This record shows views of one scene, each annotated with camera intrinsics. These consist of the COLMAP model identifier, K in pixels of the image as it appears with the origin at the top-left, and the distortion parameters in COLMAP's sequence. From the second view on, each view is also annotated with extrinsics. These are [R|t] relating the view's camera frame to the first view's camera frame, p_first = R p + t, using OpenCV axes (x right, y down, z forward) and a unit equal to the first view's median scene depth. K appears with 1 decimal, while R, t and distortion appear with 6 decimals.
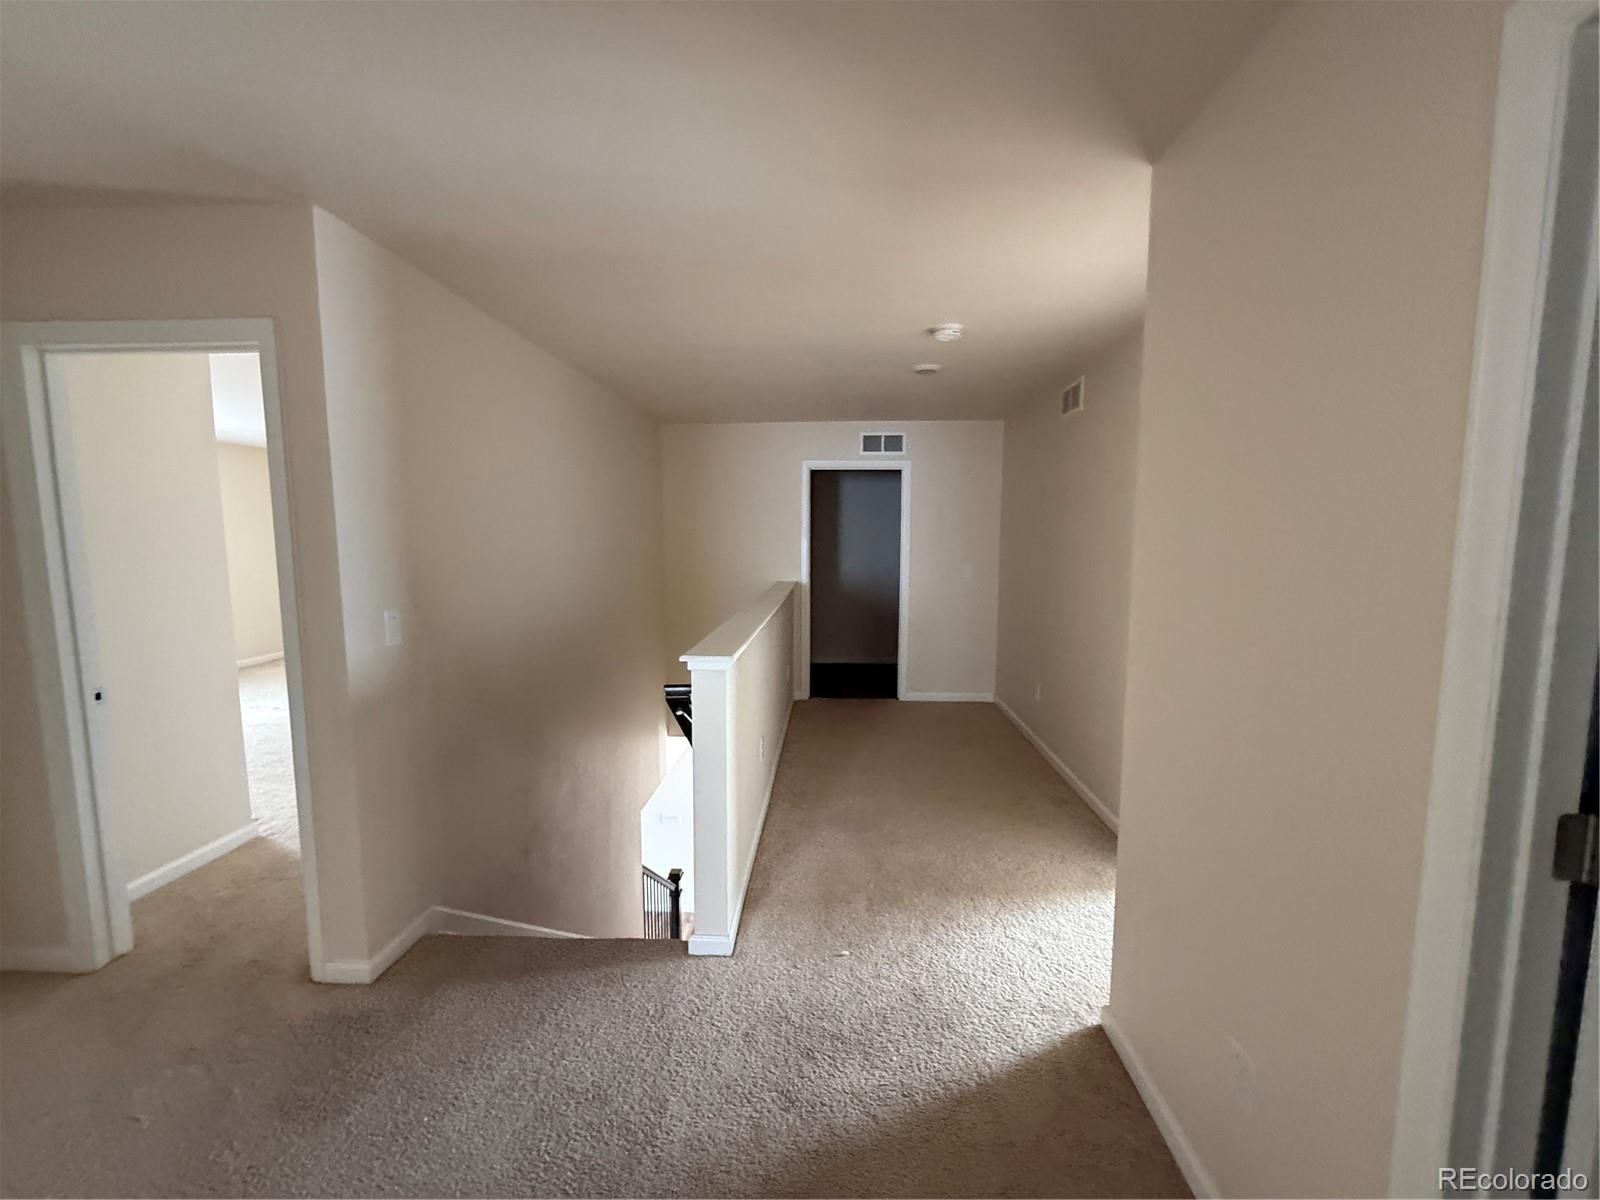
lens RADIAL K [[636.5, 0, 805.1], [0, 636.5, 603.2], [0, 0, 1]] dist [-0.000669, 0.000551]
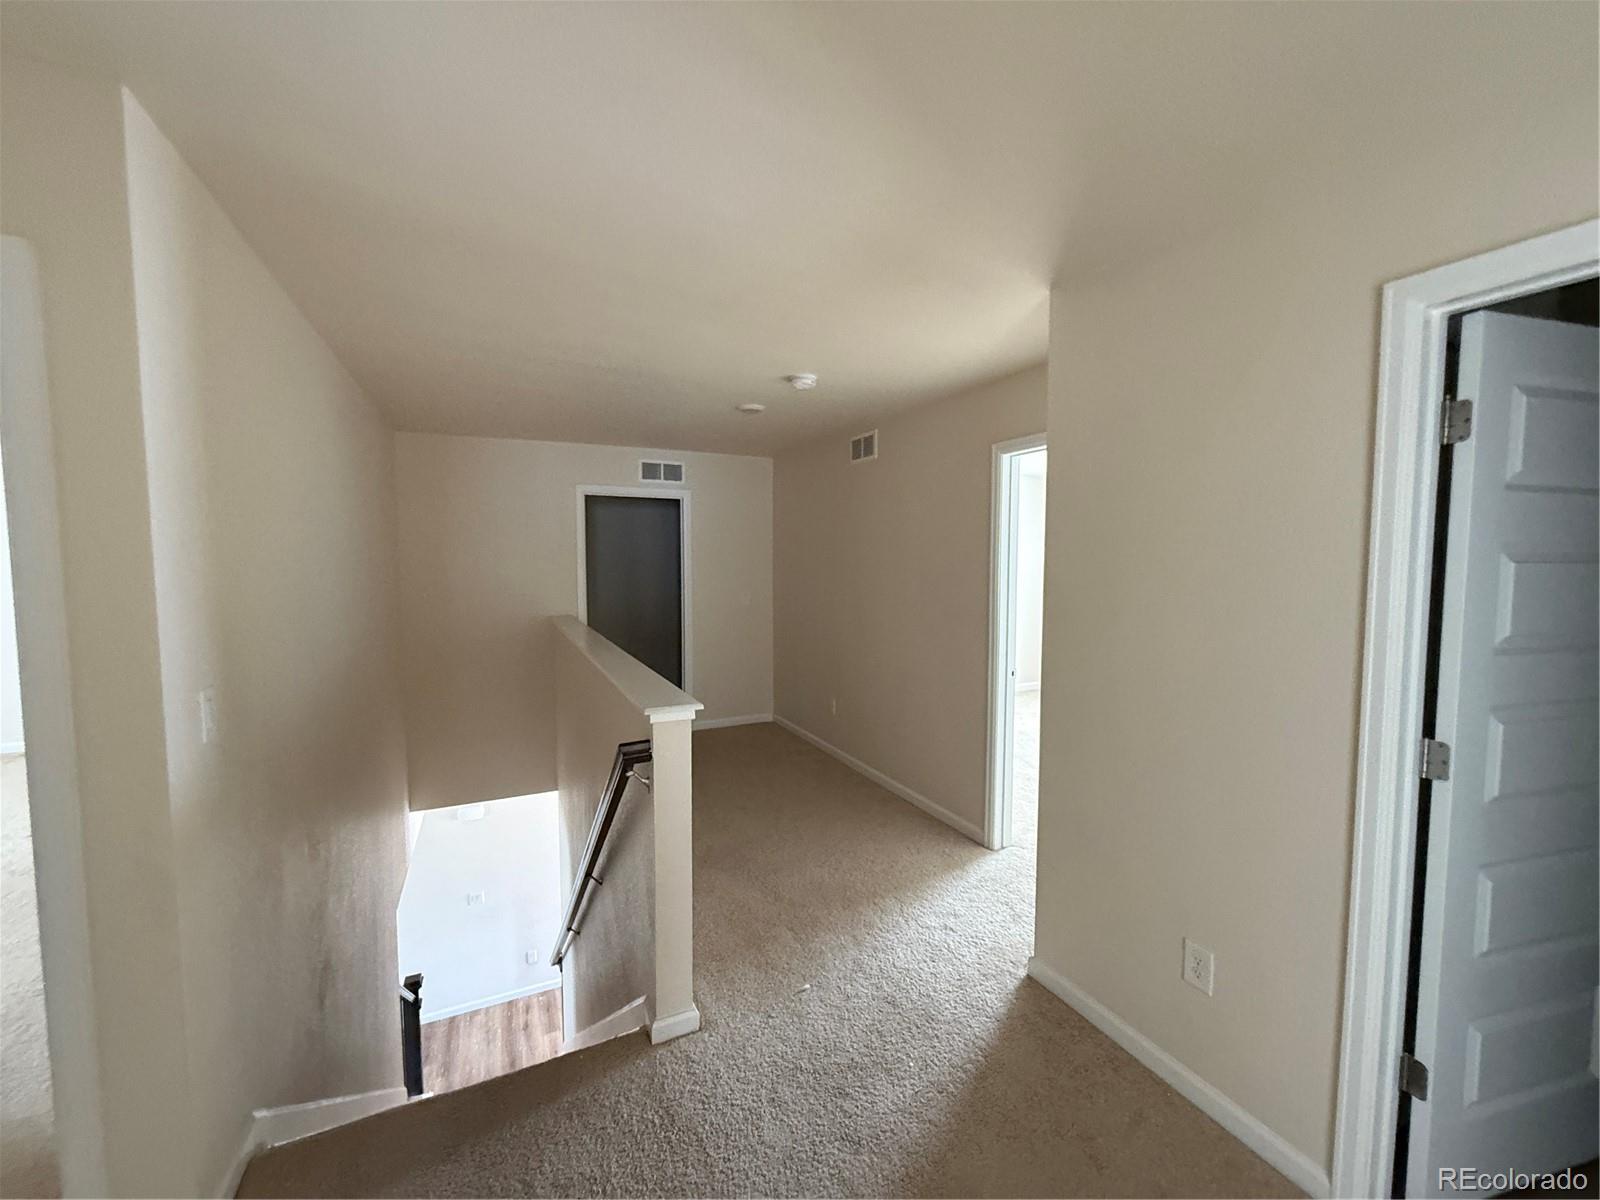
lens RADIAL K [[636.5, 0, 805.1], [0, 636.5, 603.2], [0, 0, 1]] dist [-0.000669, 0.000551]
pose [[0.878318, -0.033631, 0.476892, -0.321334], [0.051111, 0.998411, -0.023725, -0.025755], [-0.475337, 0.045213, 0.878641, 0.072566]]
